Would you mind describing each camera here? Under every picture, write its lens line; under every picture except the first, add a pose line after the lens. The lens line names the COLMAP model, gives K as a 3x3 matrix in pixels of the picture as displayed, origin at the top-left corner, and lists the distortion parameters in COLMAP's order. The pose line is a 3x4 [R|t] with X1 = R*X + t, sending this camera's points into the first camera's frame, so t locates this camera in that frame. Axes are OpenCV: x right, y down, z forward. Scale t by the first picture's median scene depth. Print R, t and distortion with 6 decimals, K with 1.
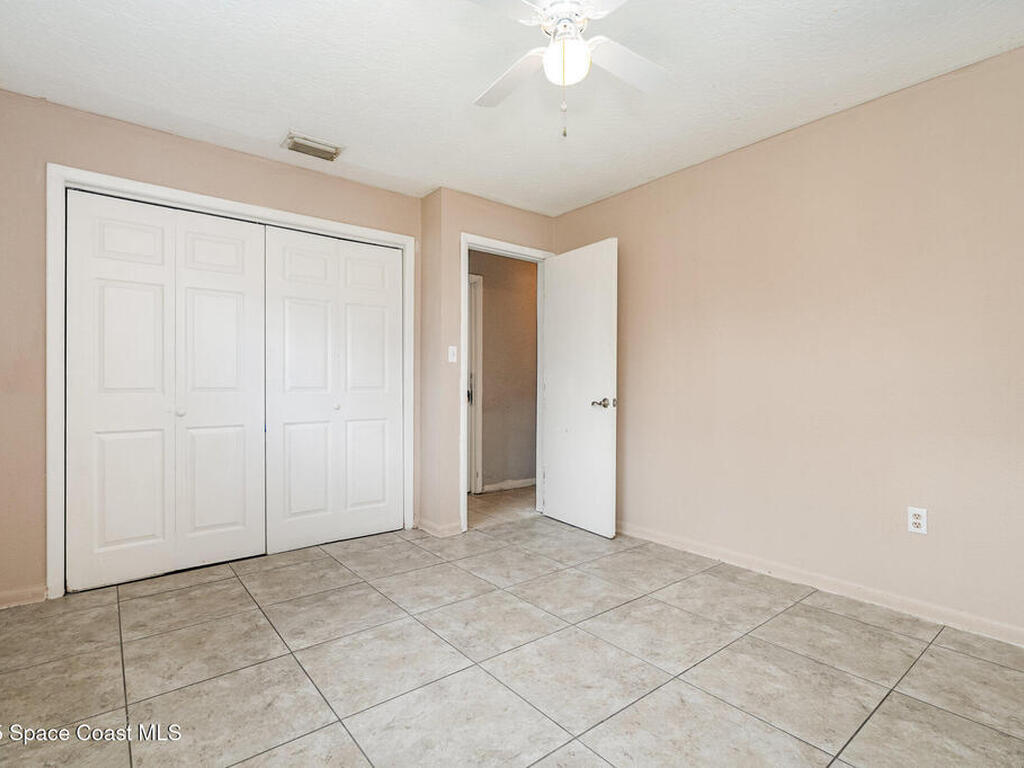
lens RADIAL K [[512.4, 0, 511.6], [0, 512.4, 387.2], [0, 0, 1]] dist [-0.001276, -0.000555]
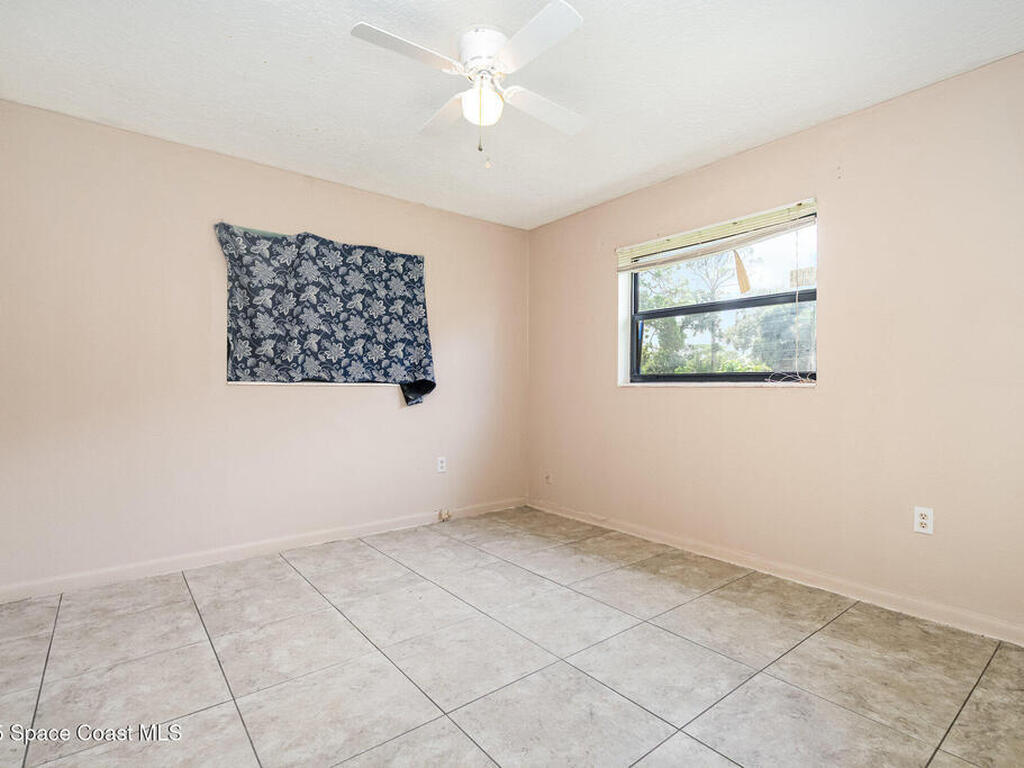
lens RADIAL K [[512.4, 0, 512.2], [0, 512.4, 385.4], [0, 0, 1]] dist [-0.001276, -0.000555]
pose [[-0.999972, -0.004610, 0.005871, 0.025168], [-0.004630, 0.999984, -0.003291, -0.004183], [-0.005856, -0.003318, -0.999977, 1.906114]]
